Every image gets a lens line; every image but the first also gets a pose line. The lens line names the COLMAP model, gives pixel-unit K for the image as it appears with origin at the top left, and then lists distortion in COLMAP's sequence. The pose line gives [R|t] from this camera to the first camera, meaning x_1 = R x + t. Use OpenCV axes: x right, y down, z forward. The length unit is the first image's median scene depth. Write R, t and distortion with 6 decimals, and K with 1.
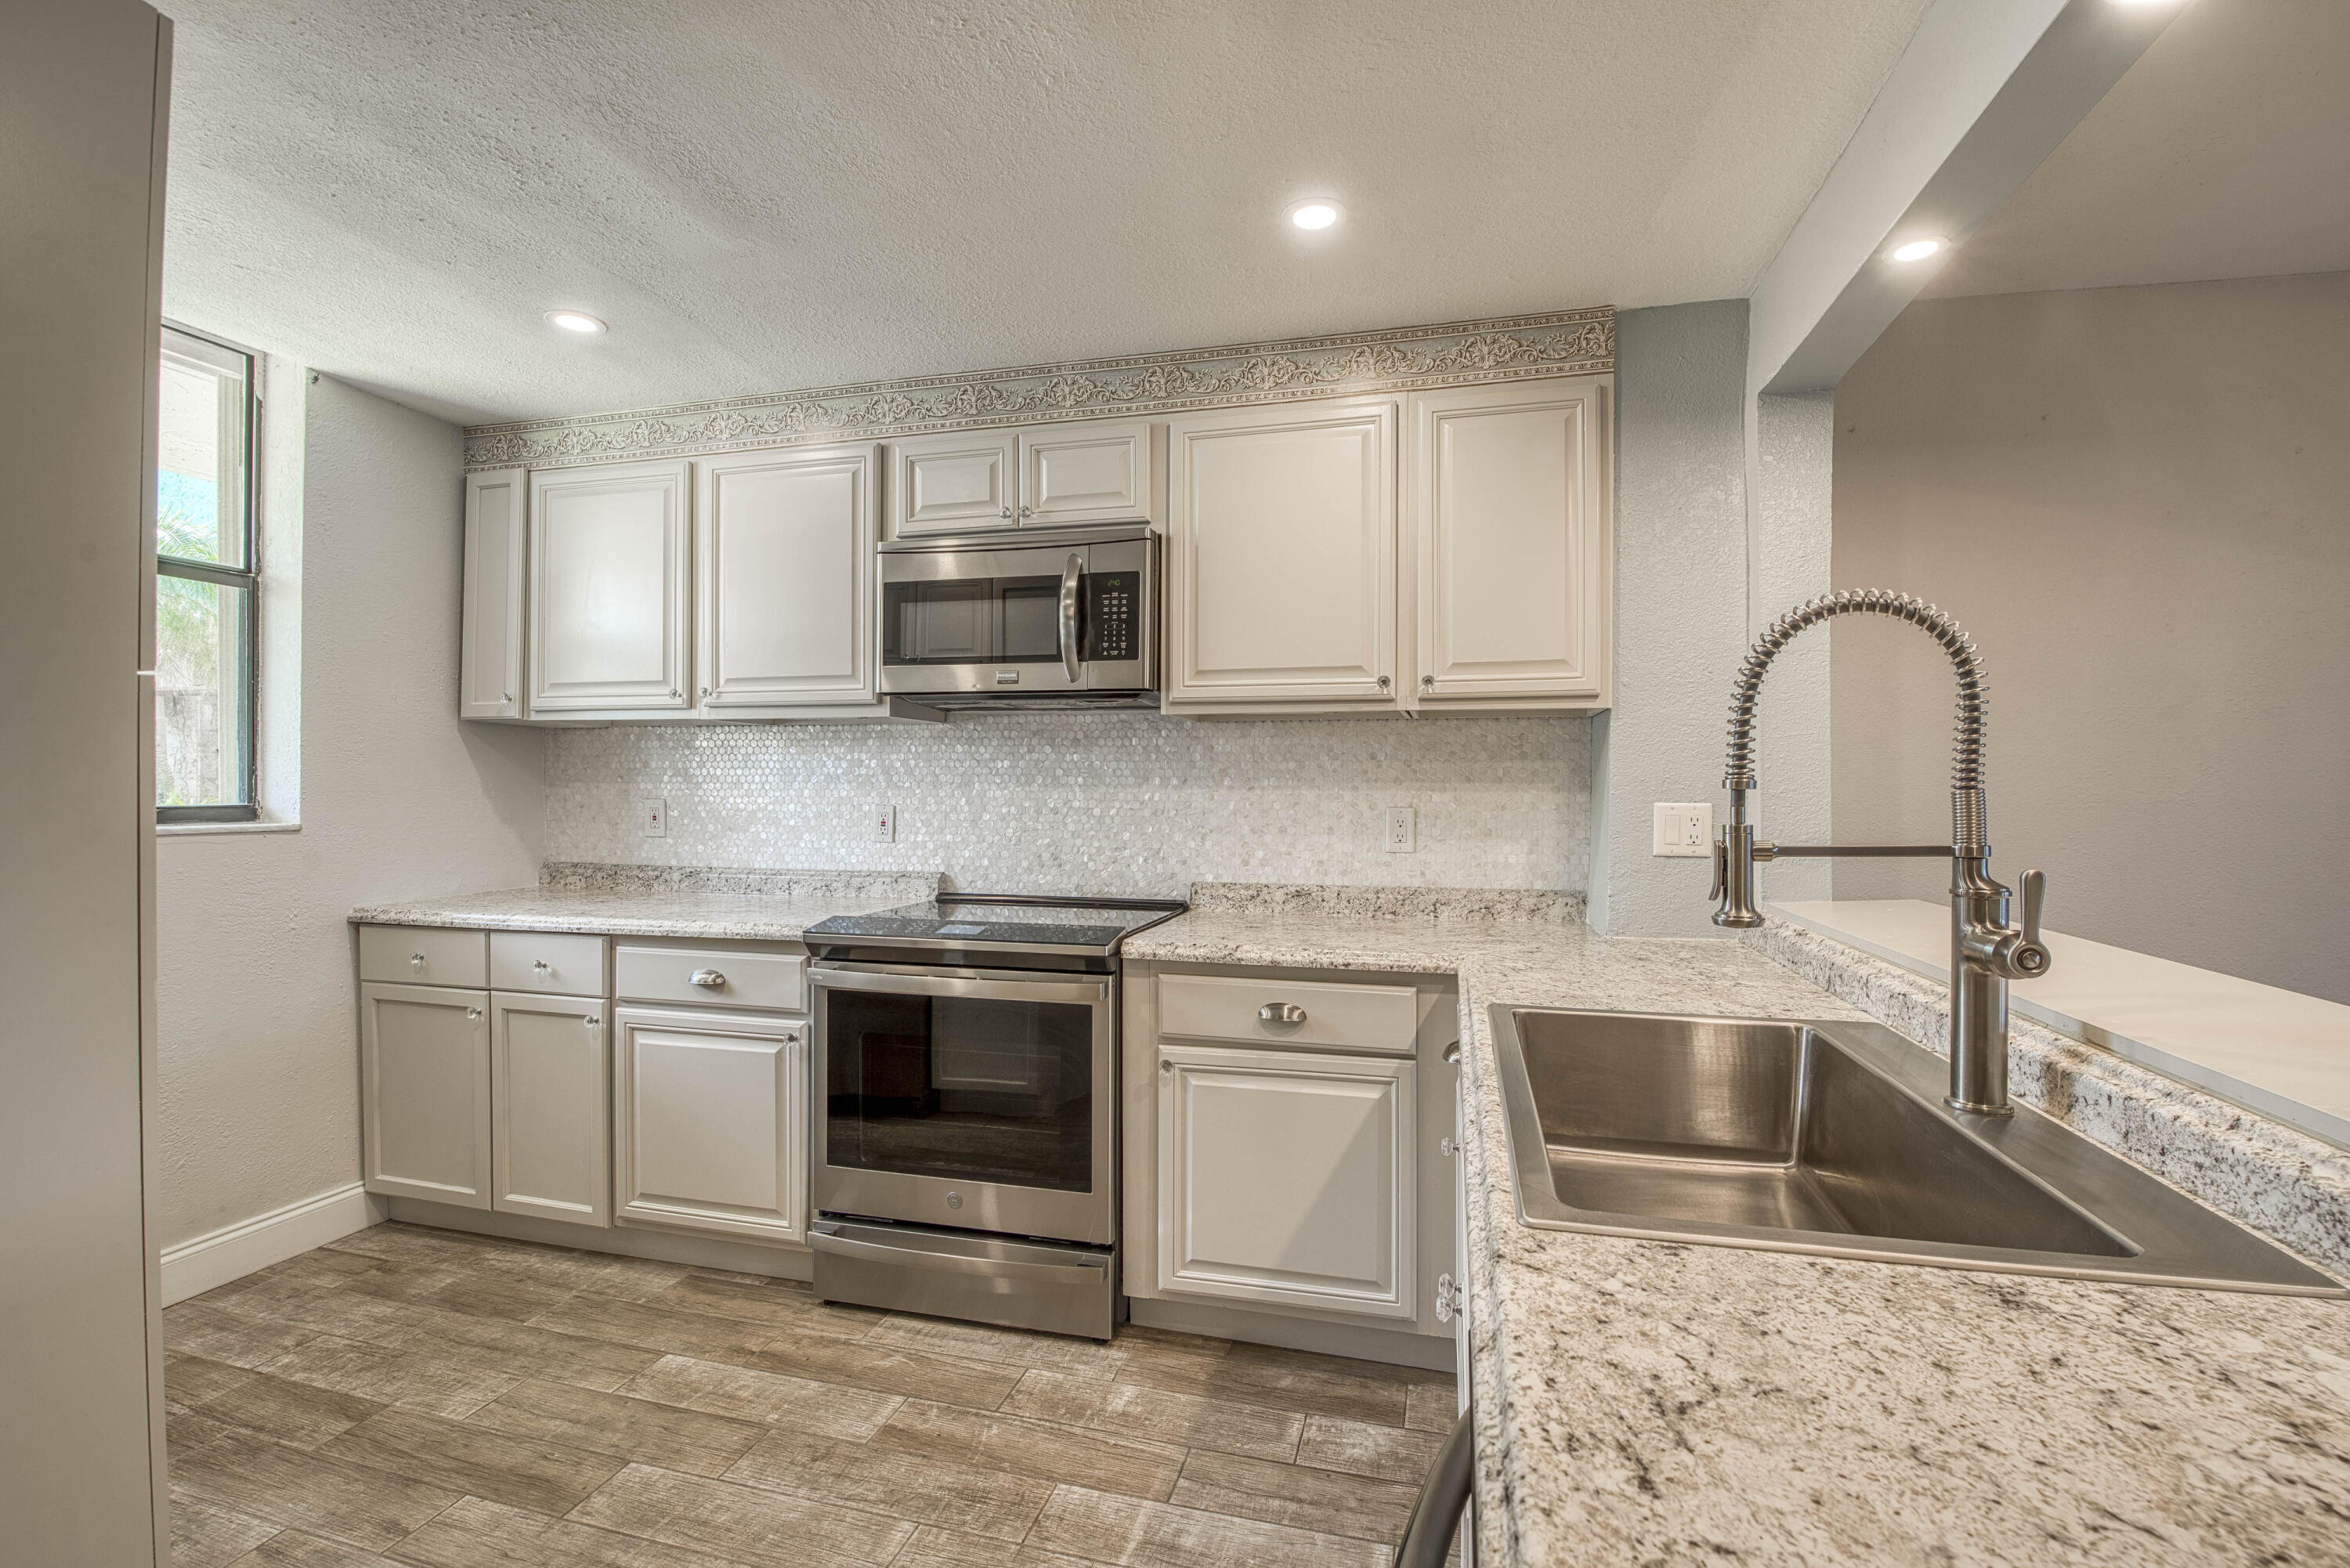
lens RADIAL K [[1016.4, 0, 1181.8], [0, 1016.4, 780.1], [0, 0, 1]] dist [-0.008715, -0.004249]
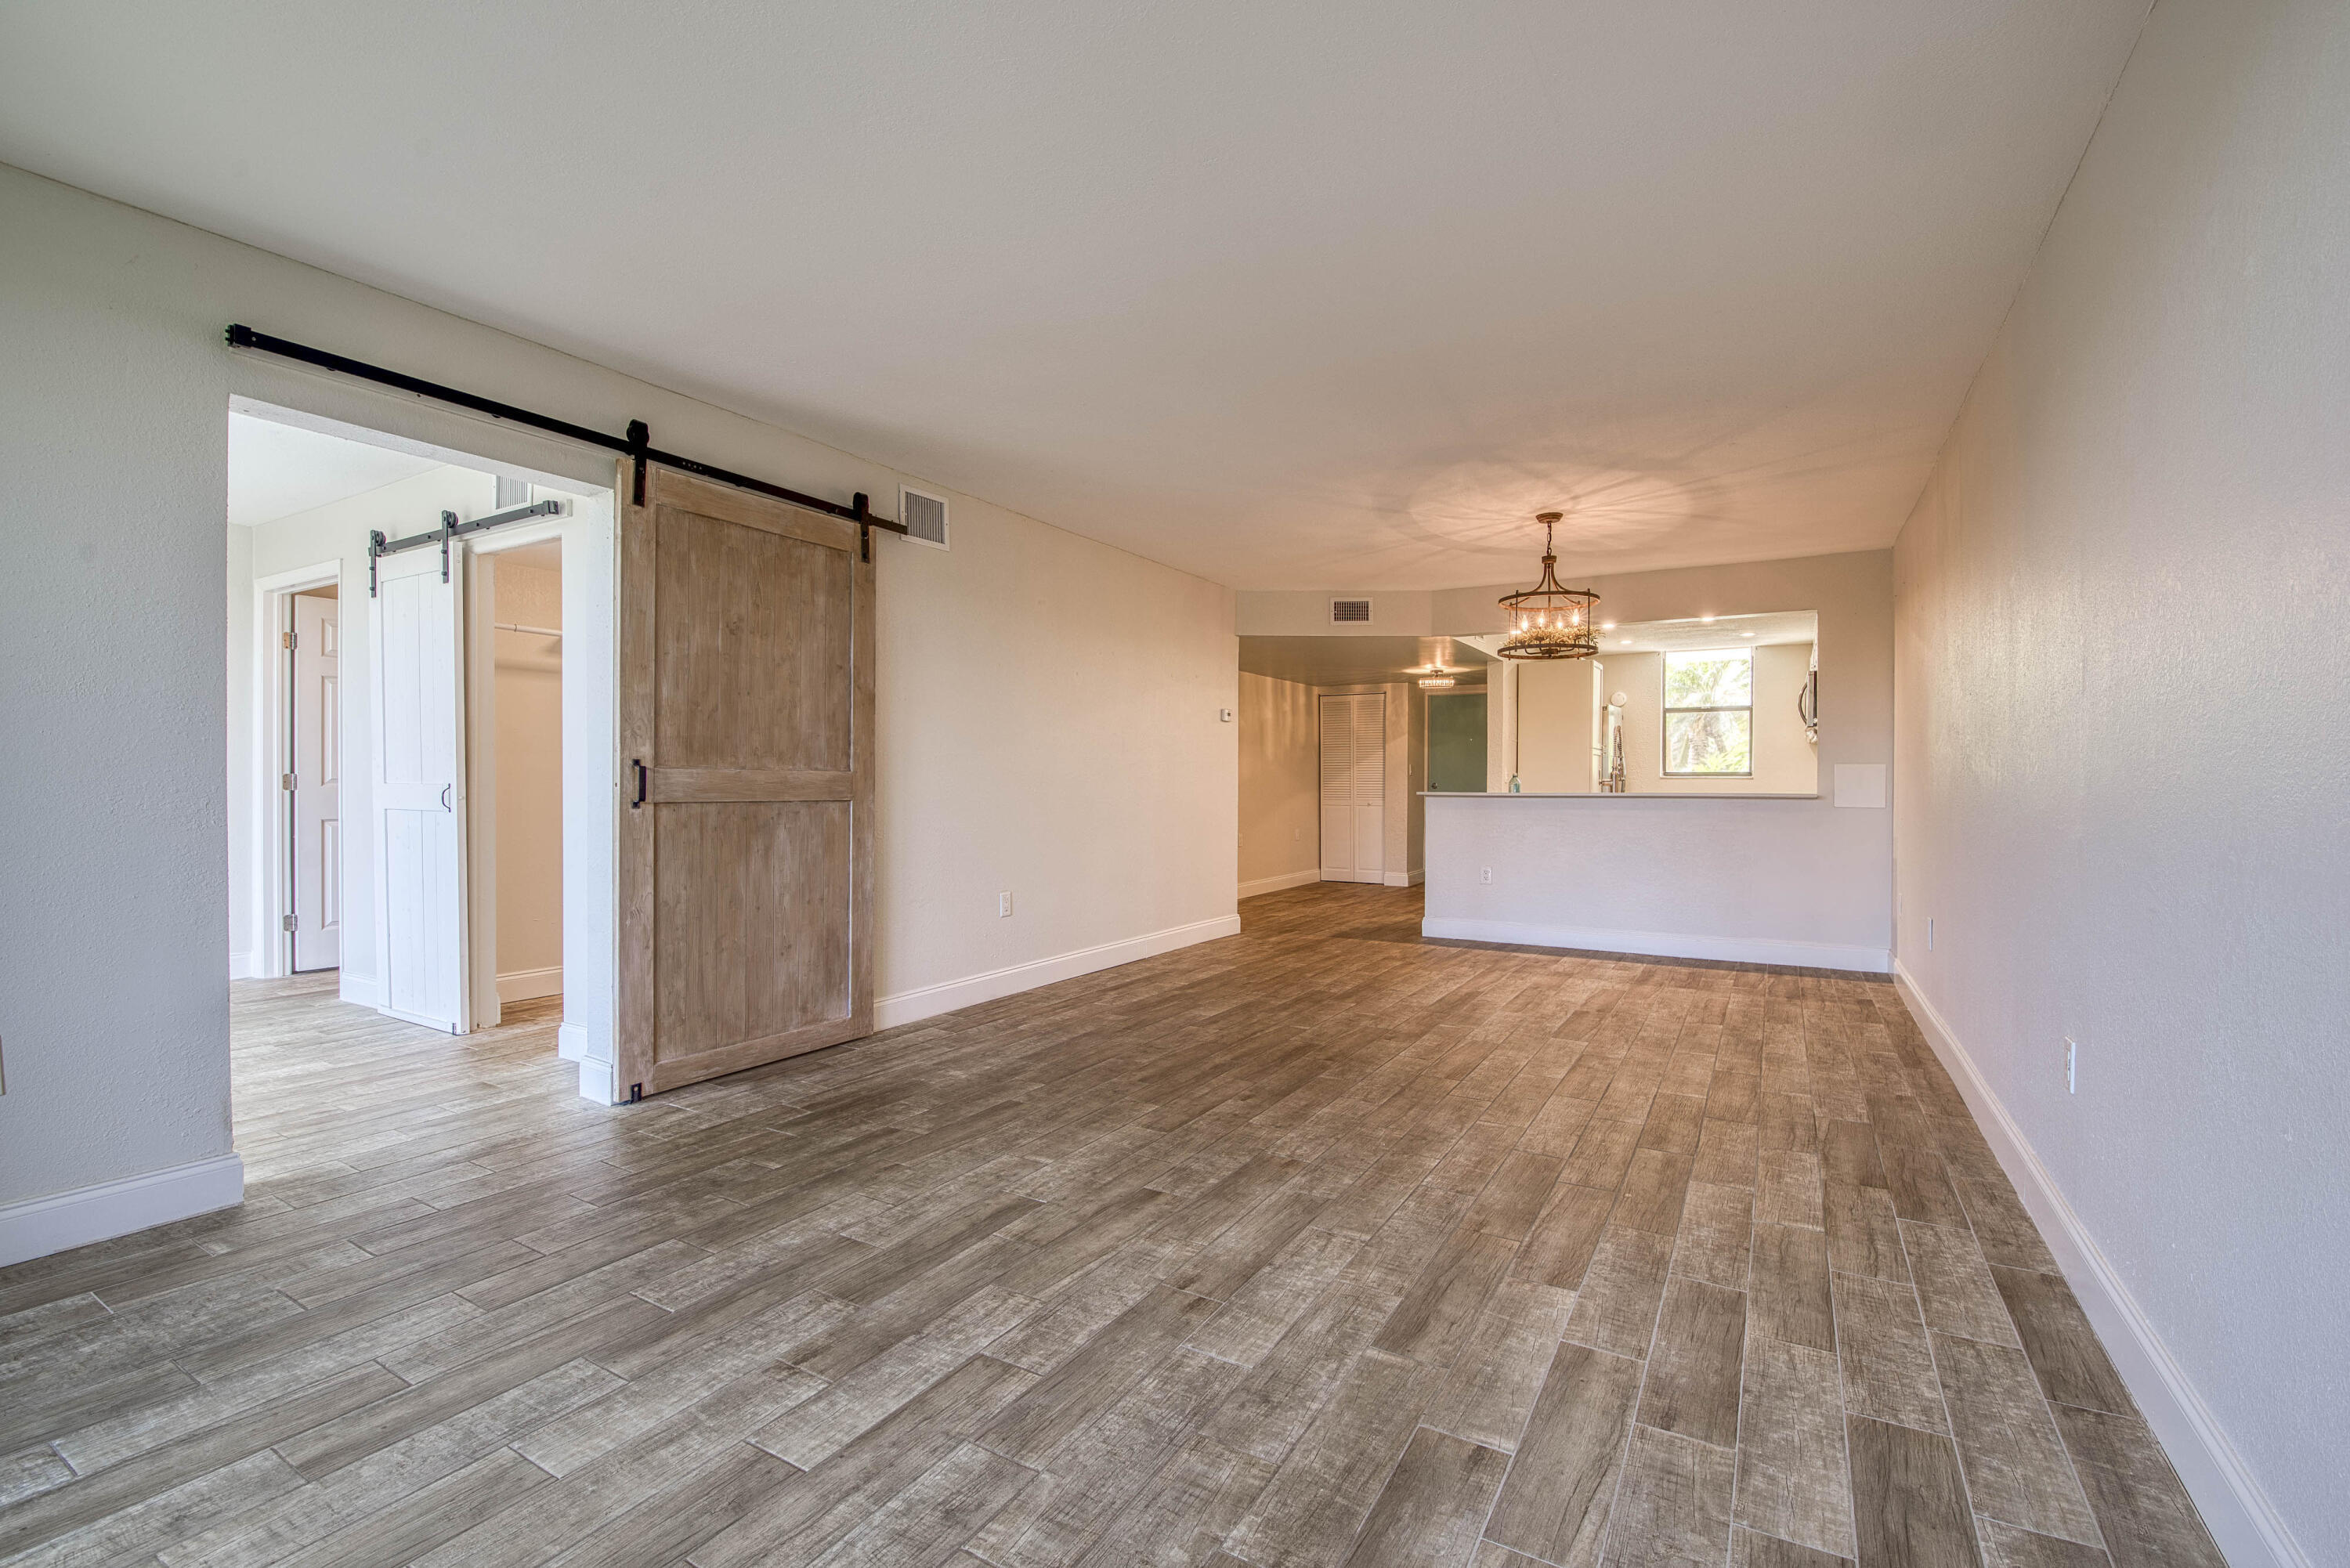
lens RADIAL K [[1016.4, 0, 1185.2], [0, 1016.4, 788.9], [0, 0, 1]] dist [-0.008715, -0.004249]
pose [[-0.258126, 0.004705, -0.966100, 2.602698], [-0.010010, 0.999921, 0.007544, 0.066863], [0.966059, 0.011619, -0.258059, 0.059596]]
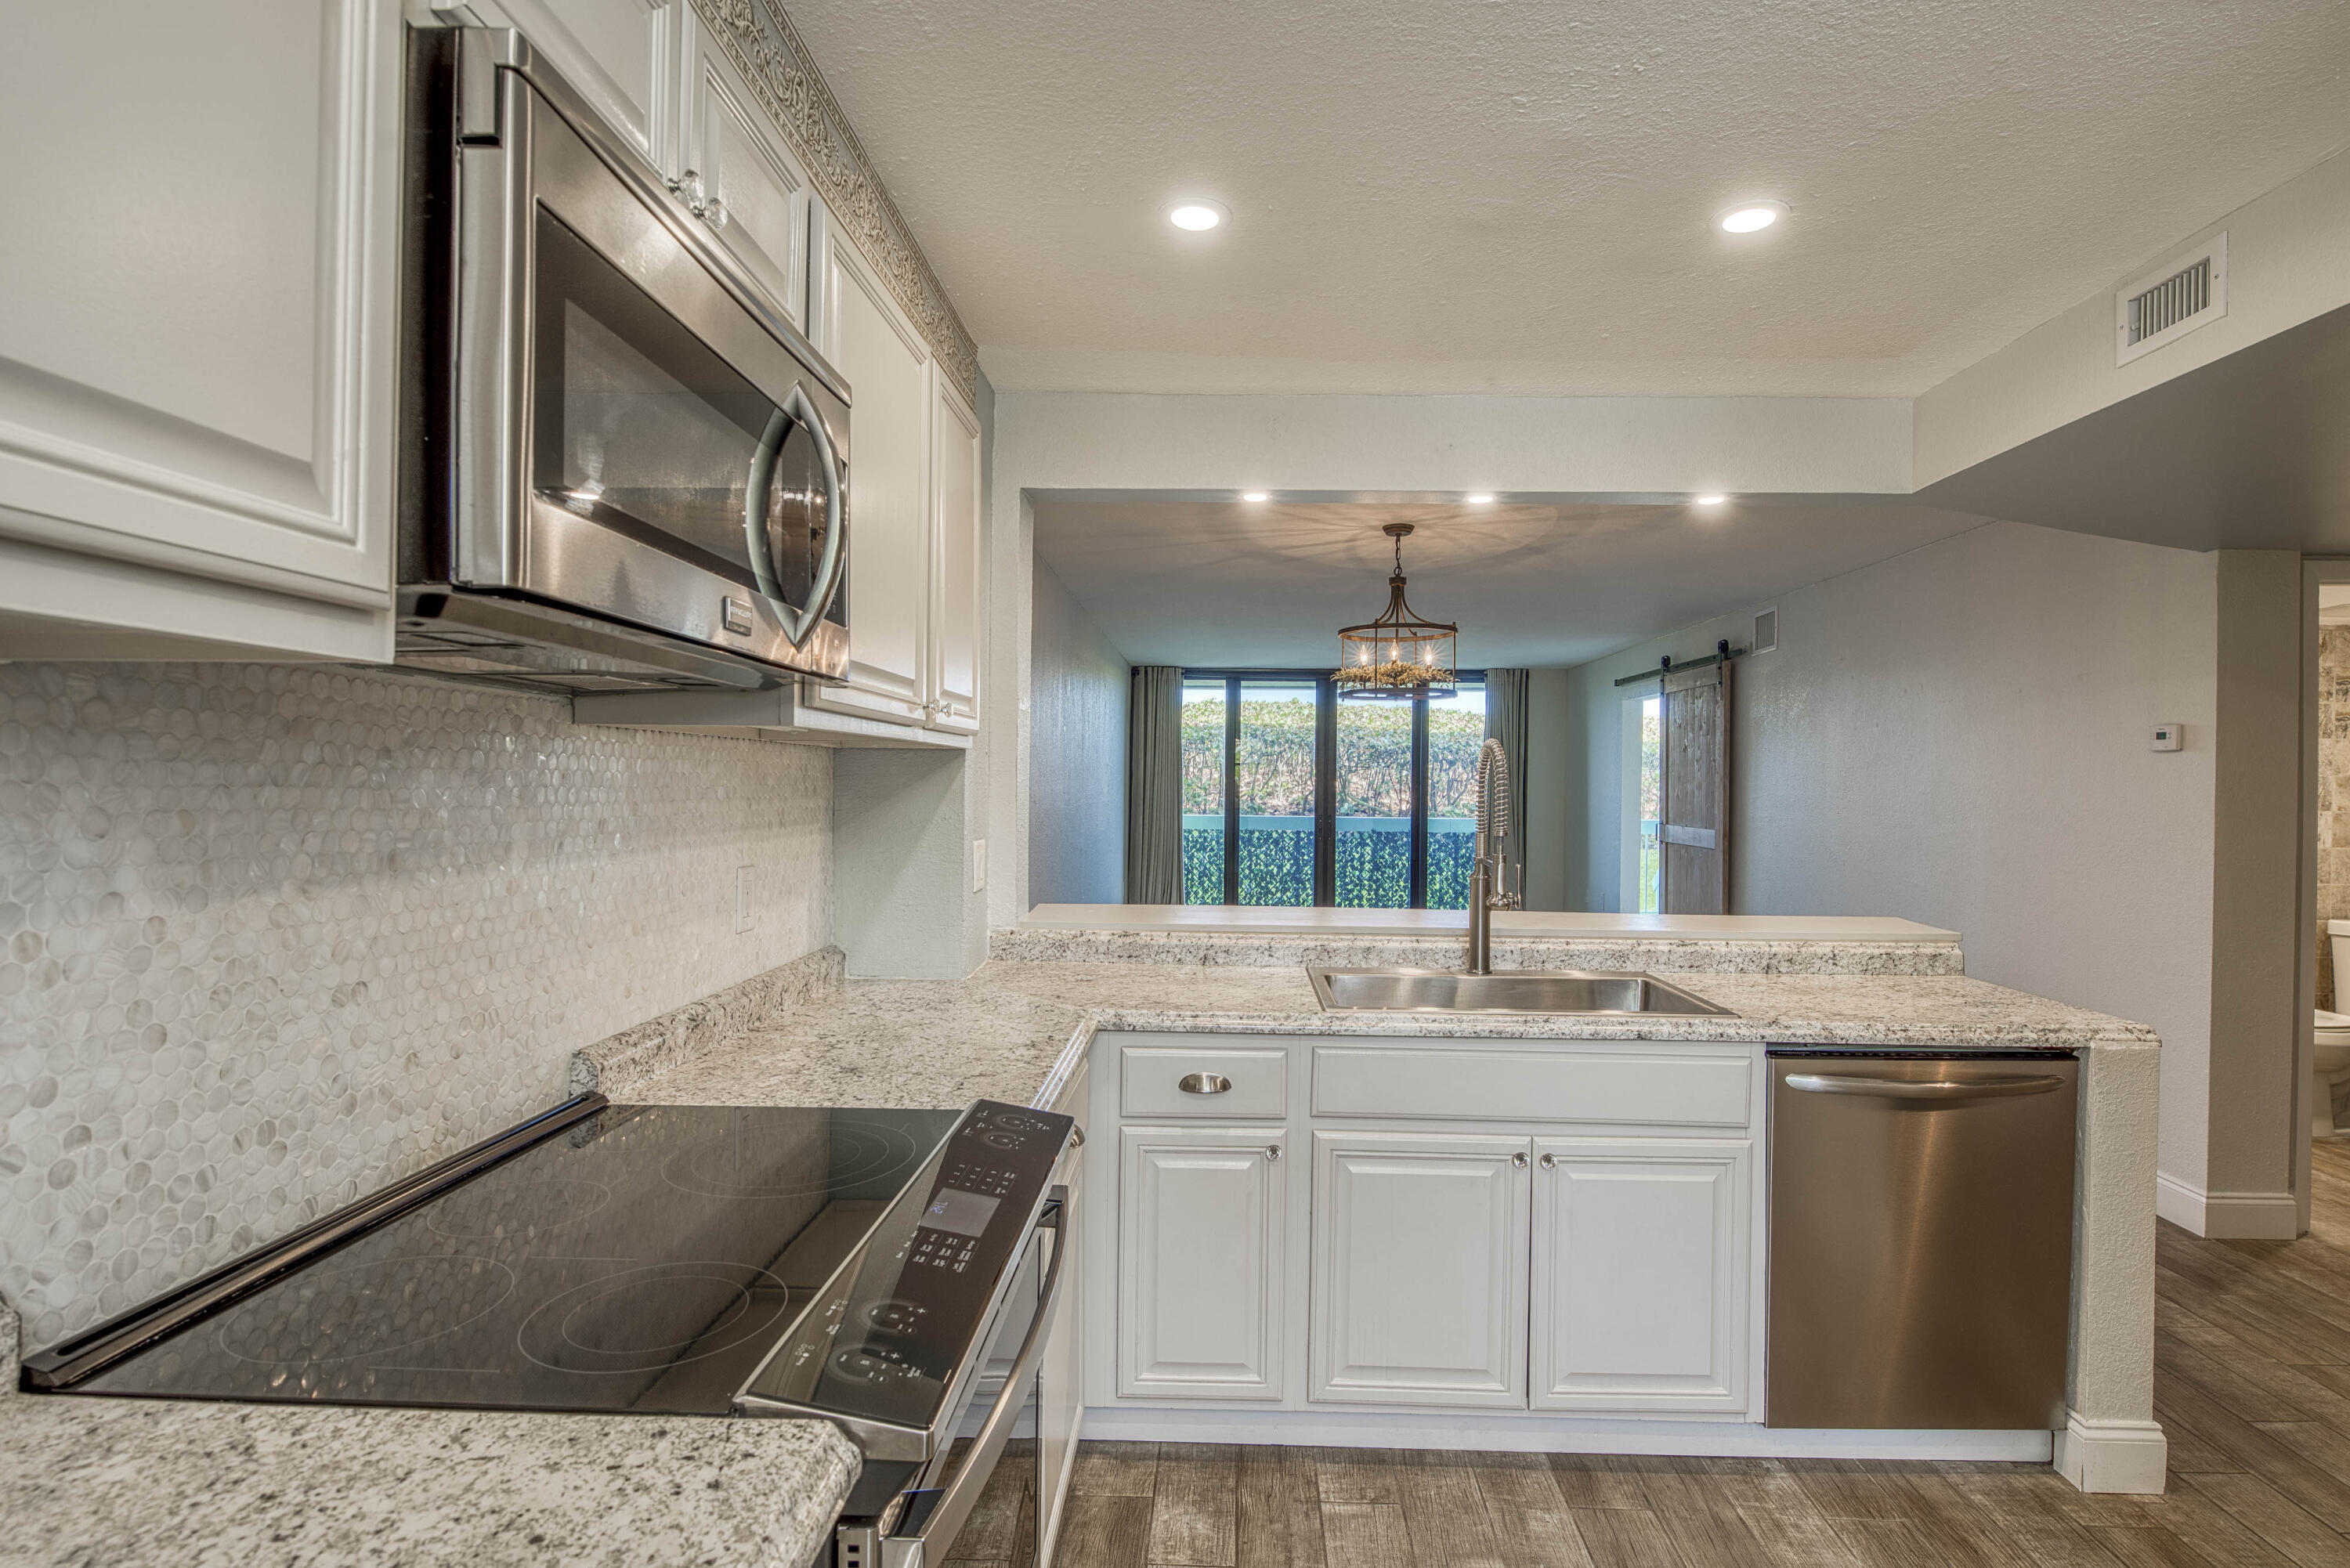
lens RADIAL K [[1176.8, 0, 1187.1], [0, 1176.8, 784.1], [0, 0, 1]] dist [-0.005933, -0.000616]
pose [[-0.229827, -0.004399, 0.973221, -0.594511], [-0.007129, 0.999971, 0.002837, -0.031580], [-0.973205, -0.006287, -0.229852, 0.828268]]
